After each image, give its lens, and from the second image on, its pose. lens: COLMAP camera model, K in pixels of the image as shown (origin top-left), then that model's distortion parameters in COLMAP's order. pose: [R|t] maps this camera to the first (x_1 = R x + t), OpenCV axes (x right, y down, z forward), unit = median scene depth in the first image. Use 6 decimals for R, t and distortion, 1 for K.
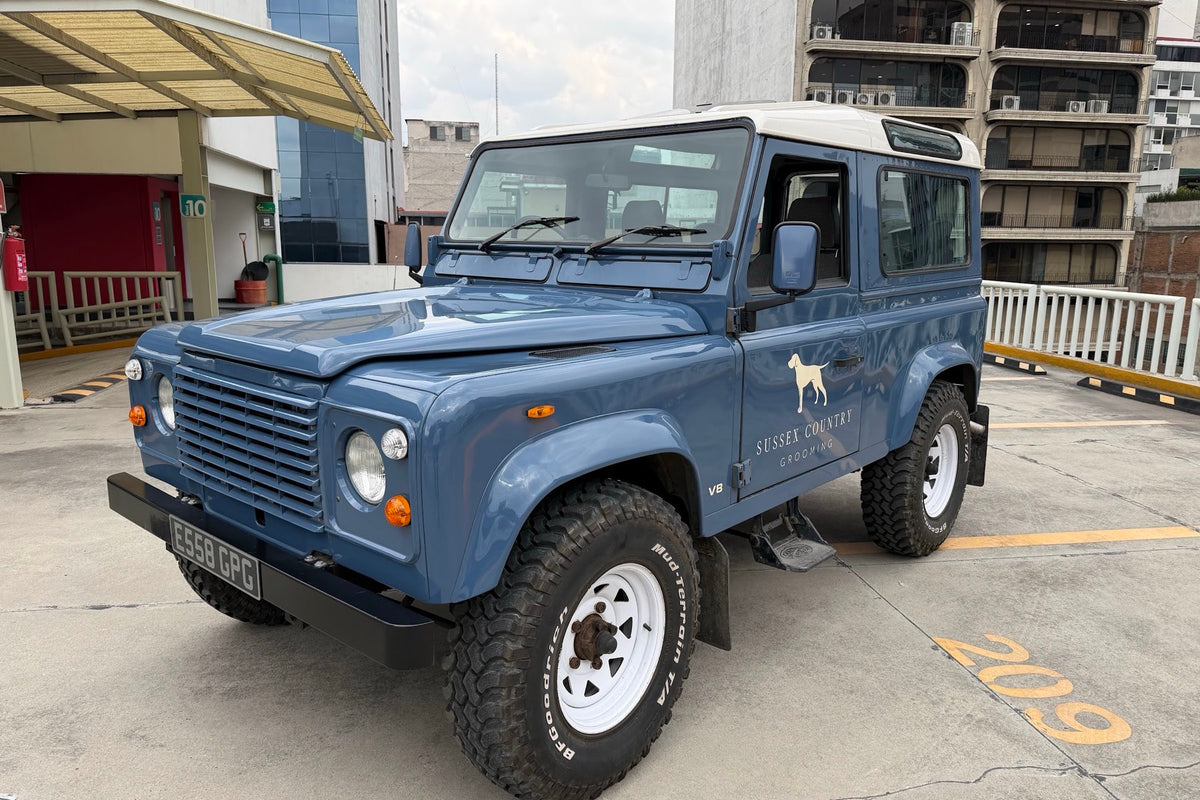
lens RADIAL K [[852.5, 0, 600.3], [0, 852.5, 402.6], [0, 0, 1]] dist [0.021570, -0.030728]
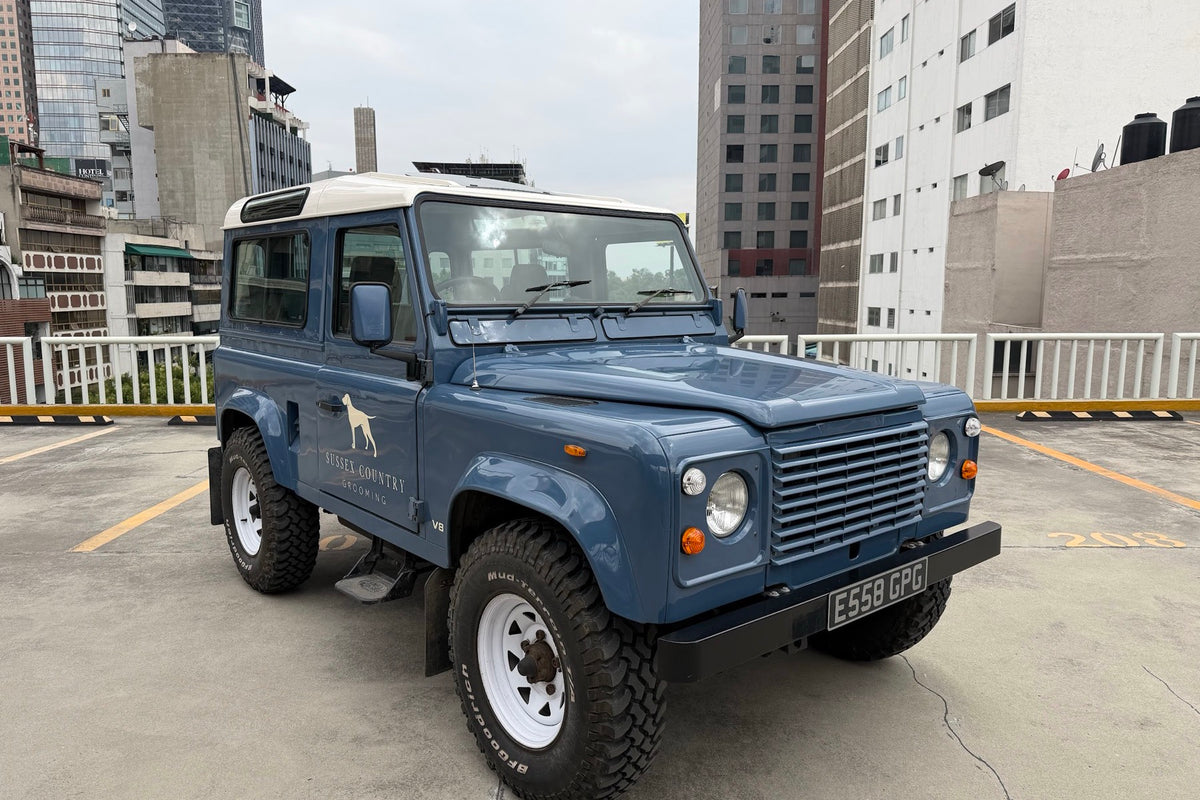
lens RADIAL K [[850.5, 0, 600.7], [0, 850.5, 406.4], [0, 0, 1]] dist [0.027367, -0.033176]
pose [[0.151723, -0.143544, 0.977945, -0.082075], [0.187716, 0.975577, 0.114073, -0.013247], [-0.970434, 0.166268, 0.174962, 0.060332]]
